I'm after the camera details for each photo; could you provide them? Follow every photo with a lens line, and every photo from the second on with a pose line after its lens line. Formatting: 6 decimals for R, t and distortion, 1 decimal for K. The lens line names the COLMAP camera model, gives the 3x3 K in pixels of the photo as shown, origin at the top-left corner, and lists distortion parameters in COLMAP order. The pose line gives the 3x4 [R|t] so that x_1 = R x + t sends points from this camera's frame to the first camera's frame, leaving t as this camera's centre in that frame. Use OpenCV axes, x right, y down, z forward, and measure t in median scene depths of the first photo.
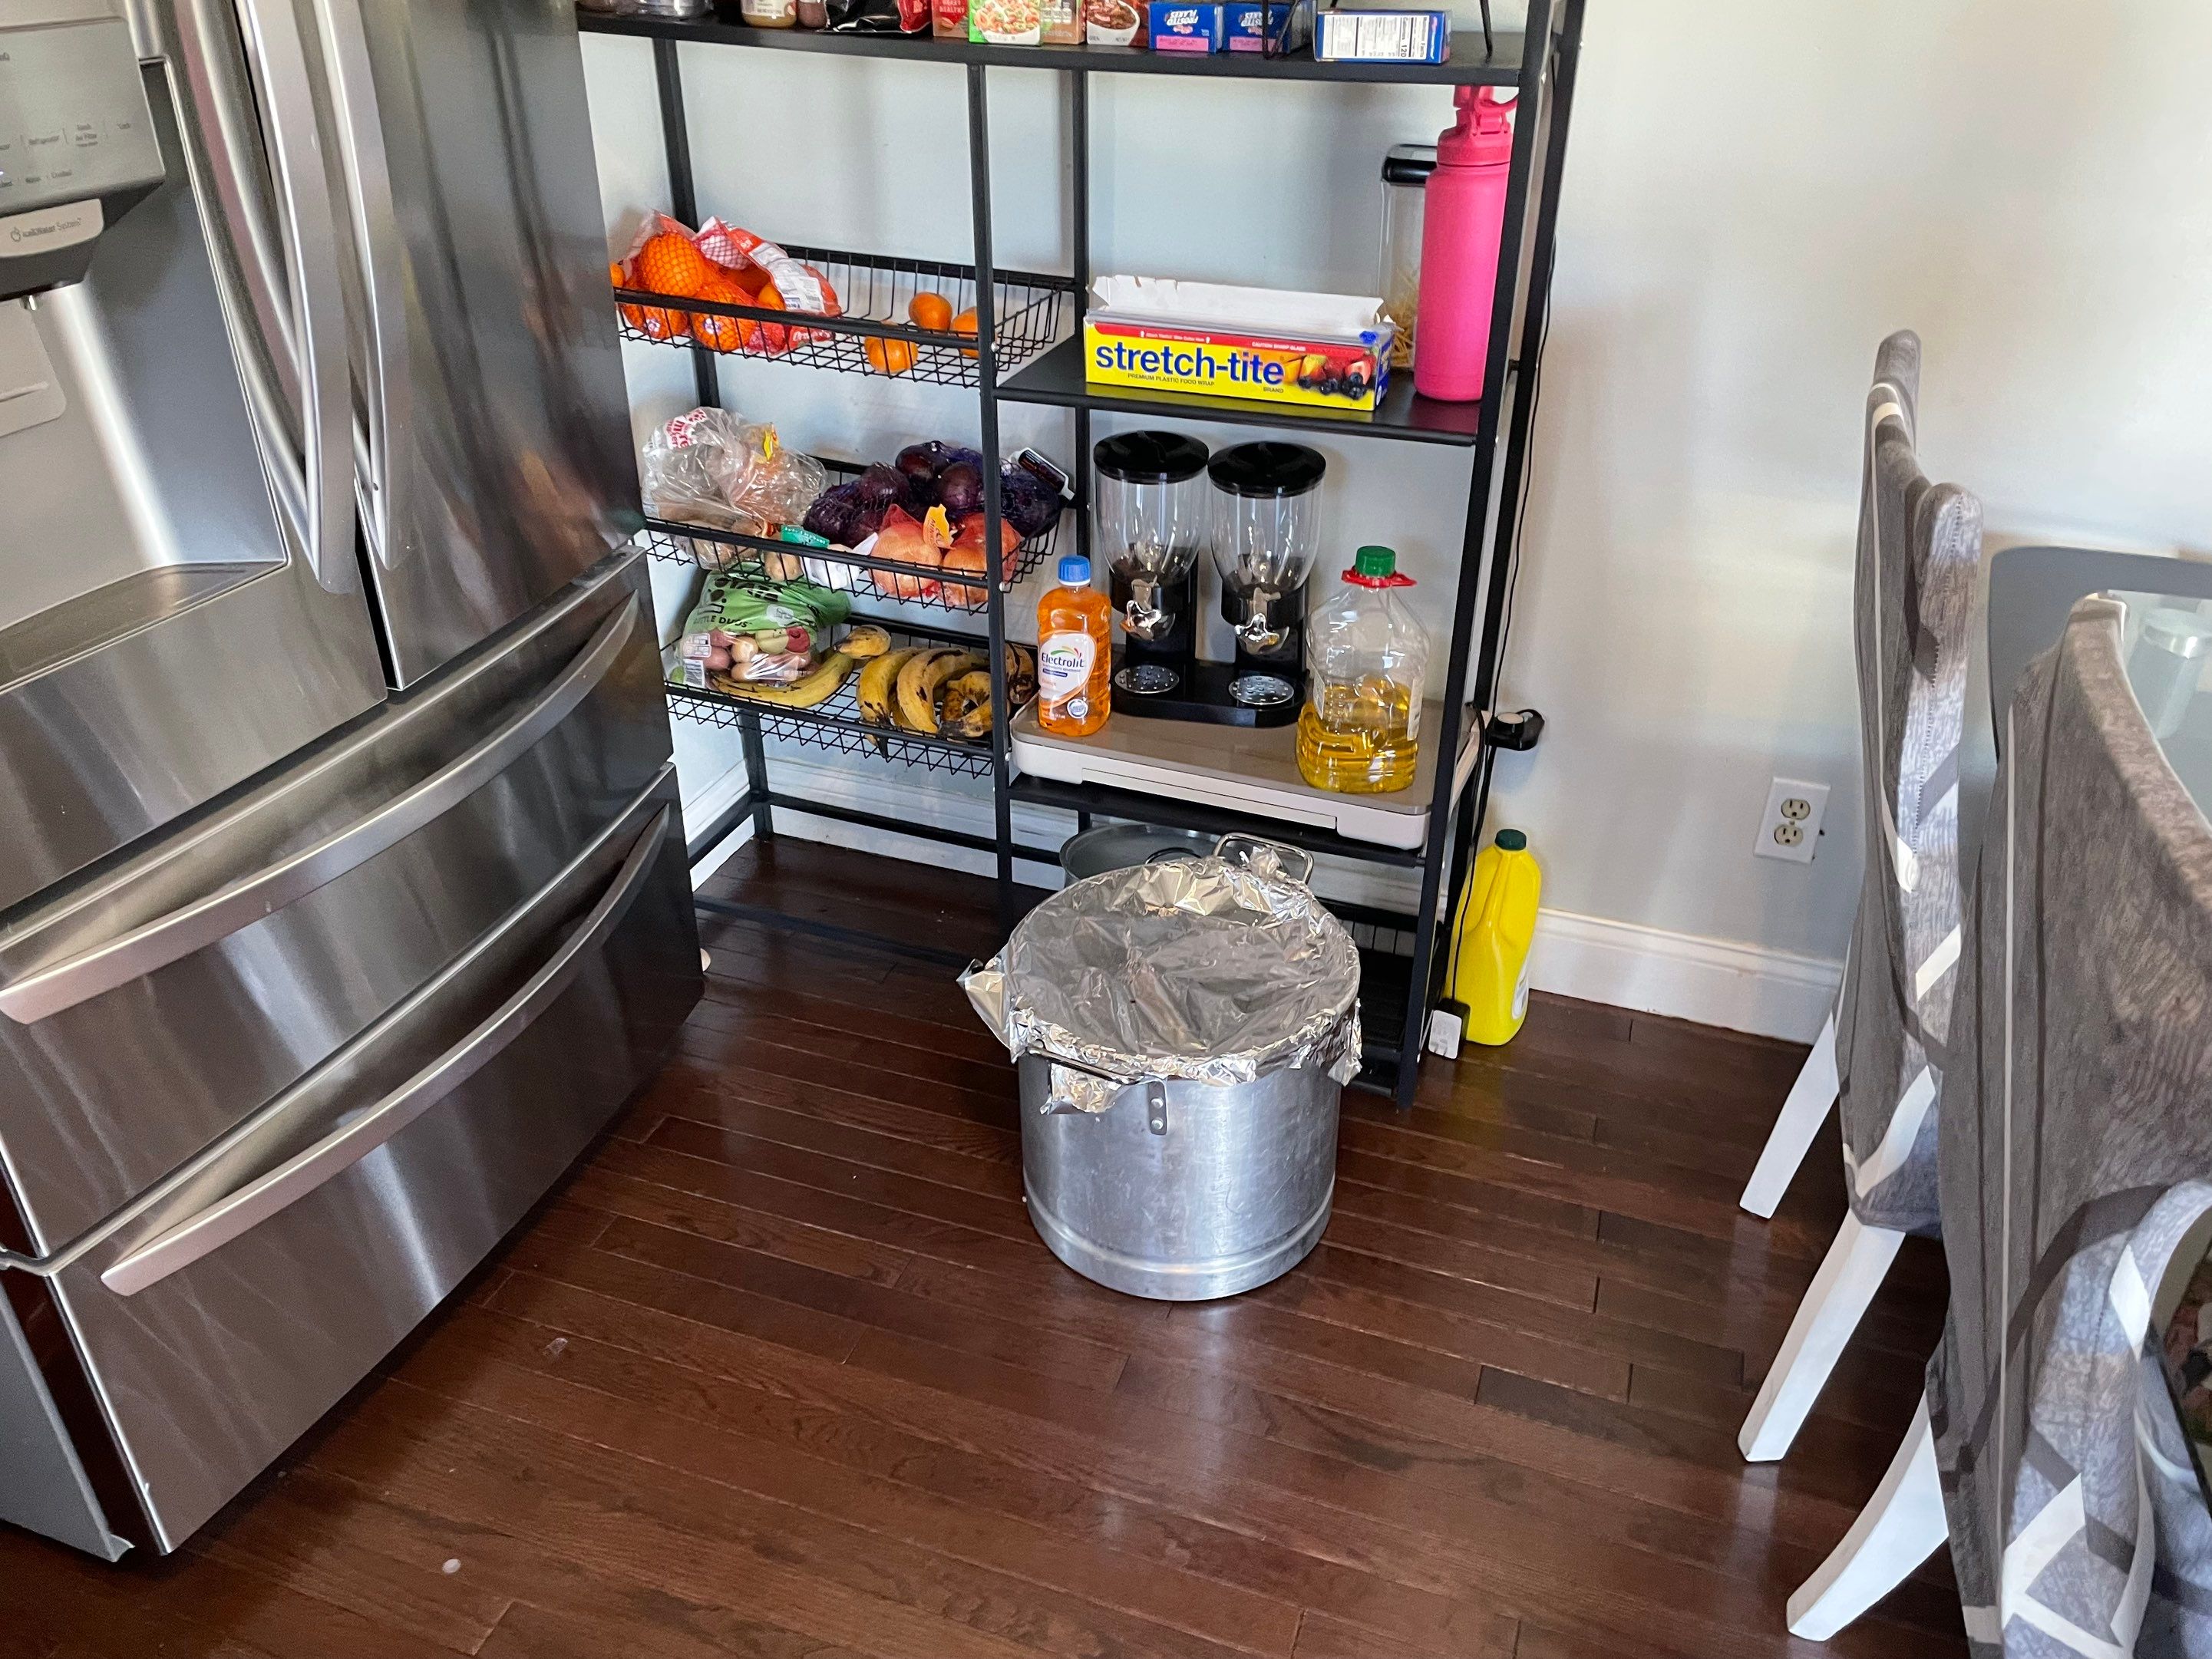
lens RADIAL K [[1656.7, 0, 1150.3], [0, 1656.7, 847.3], [0, 0, 1]] dist [0.088363, -0.112837]
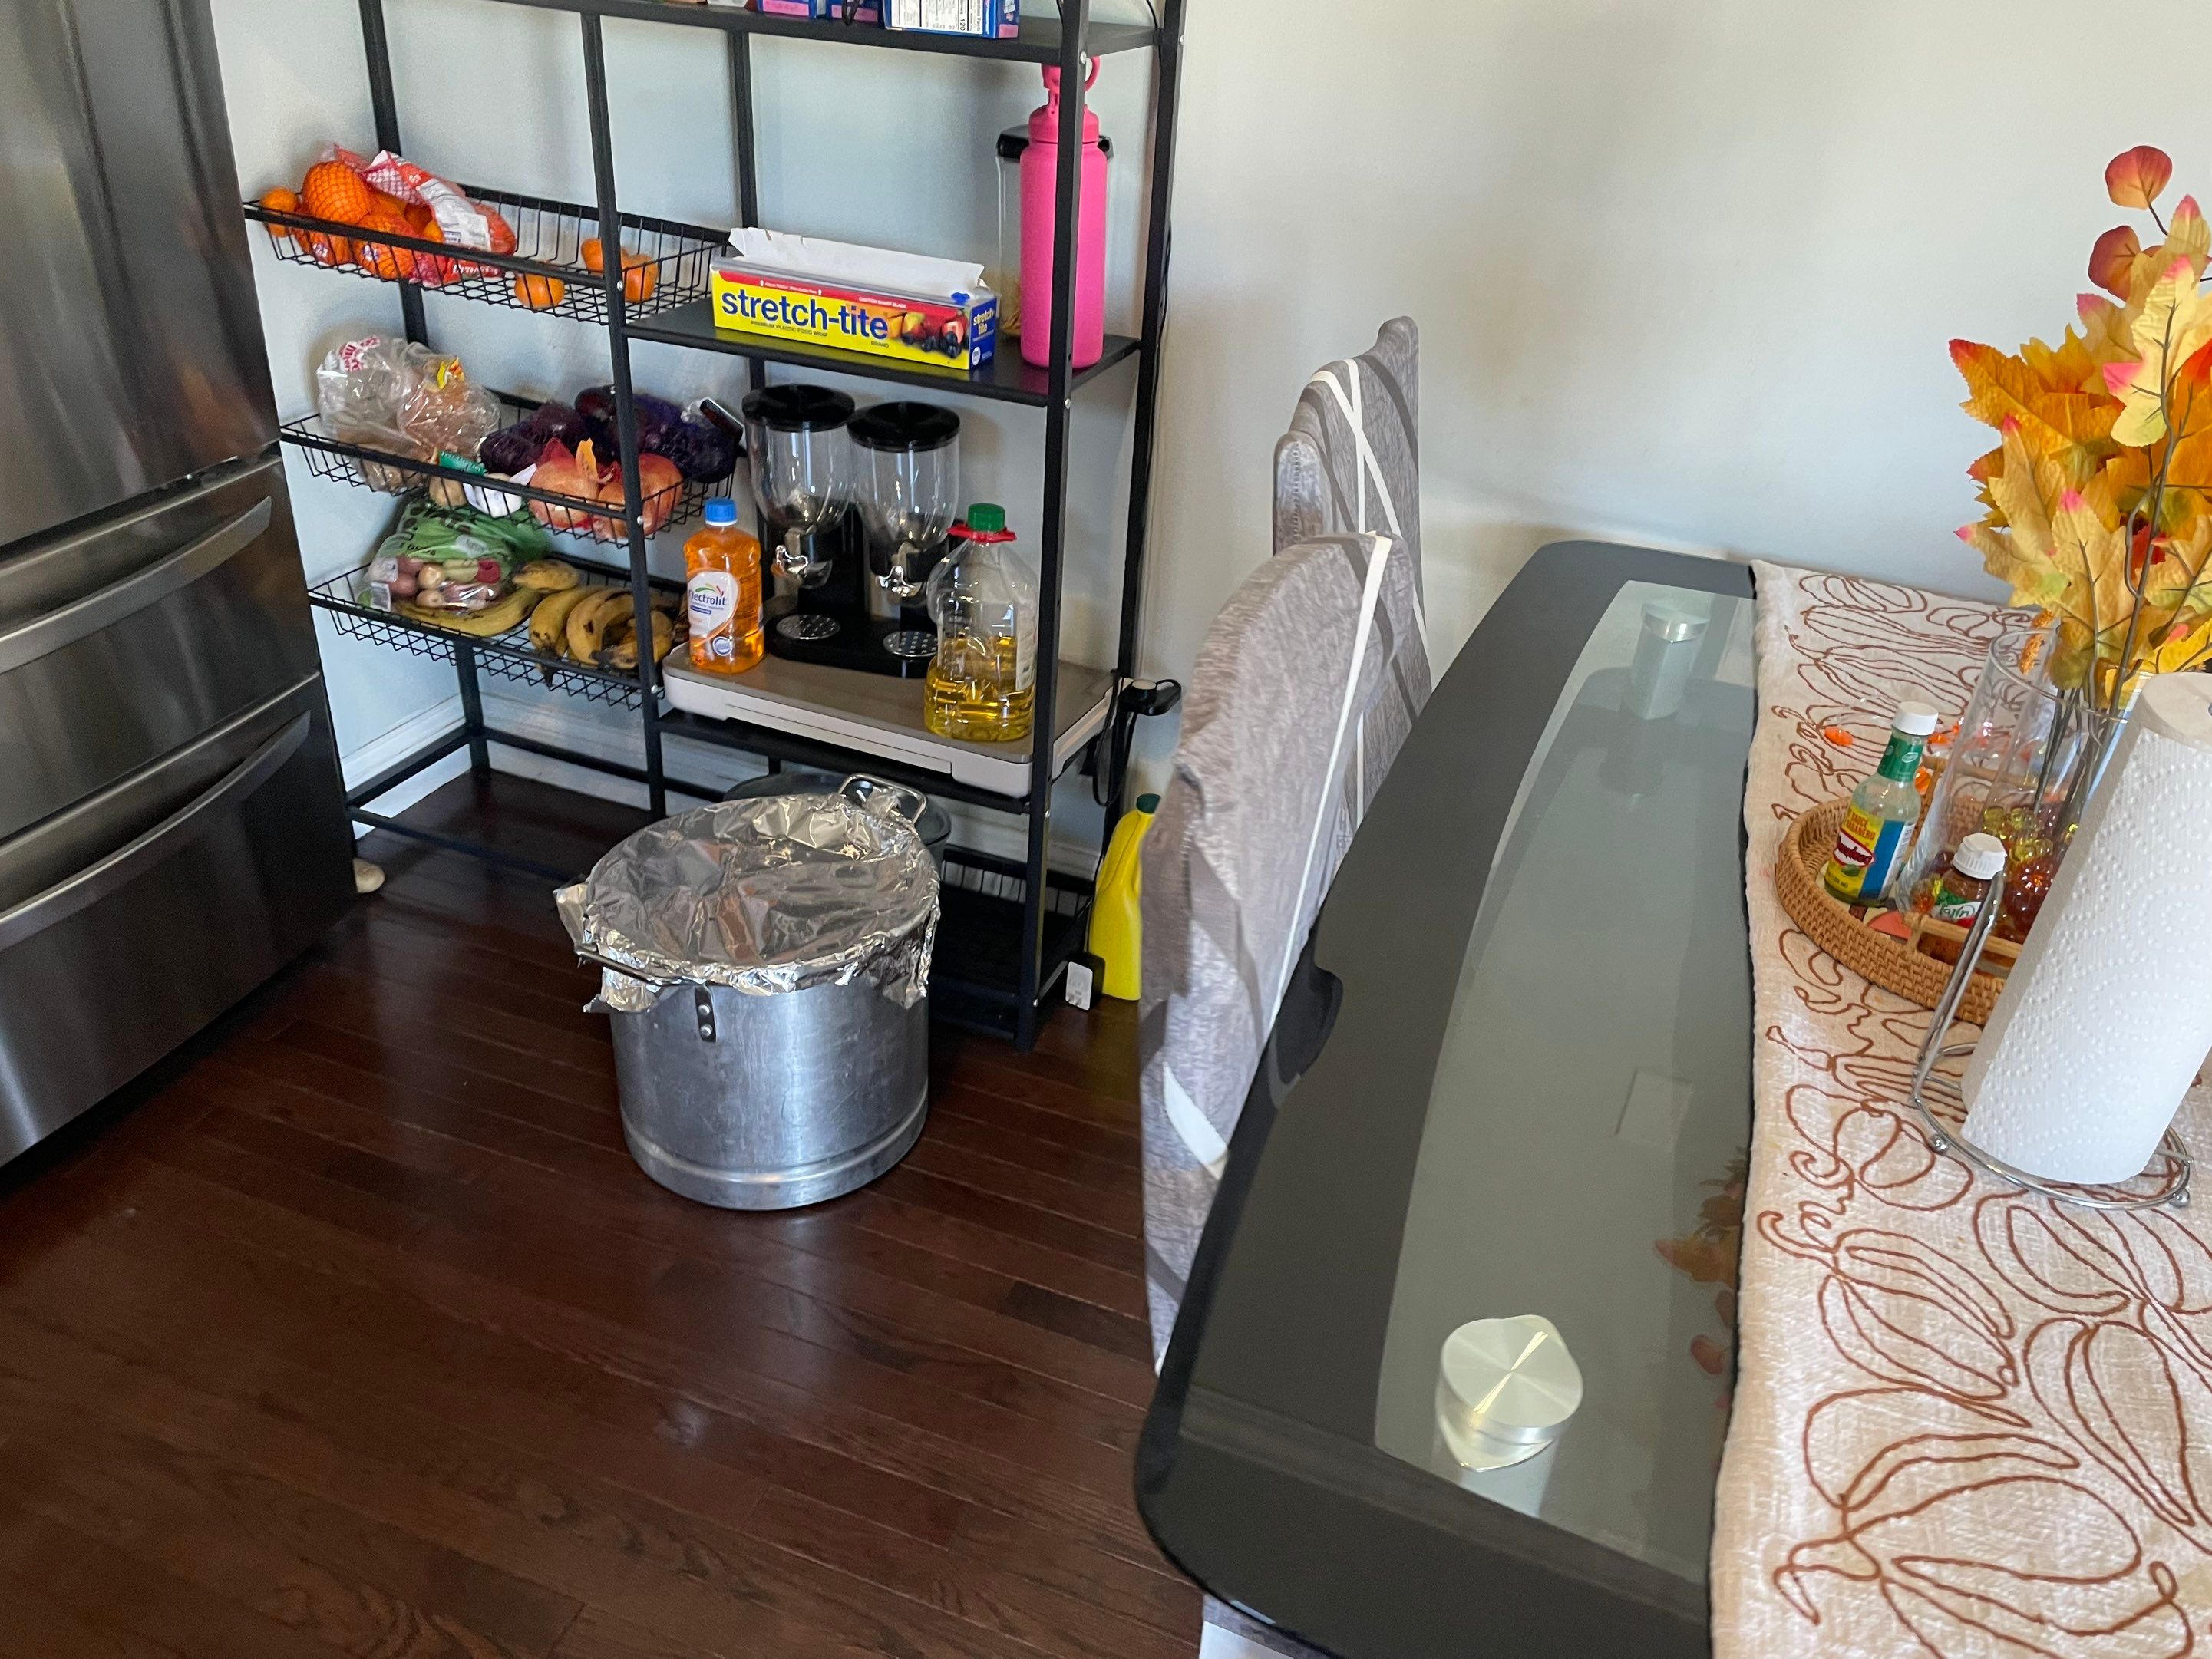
lens RADIAL K [[1656.7, 0, 1123.9], [0, 1656.7, 841.5], [0, 0, 1]] dist [0.088363, -0.112837]
pose [[0.998089, 0.059921, 0.015104, 0.210422], [-0.059657, 0.998069, -0.017315, 0.043674], [-0.016112, 0.016381, 0.999736, -0.046426]]
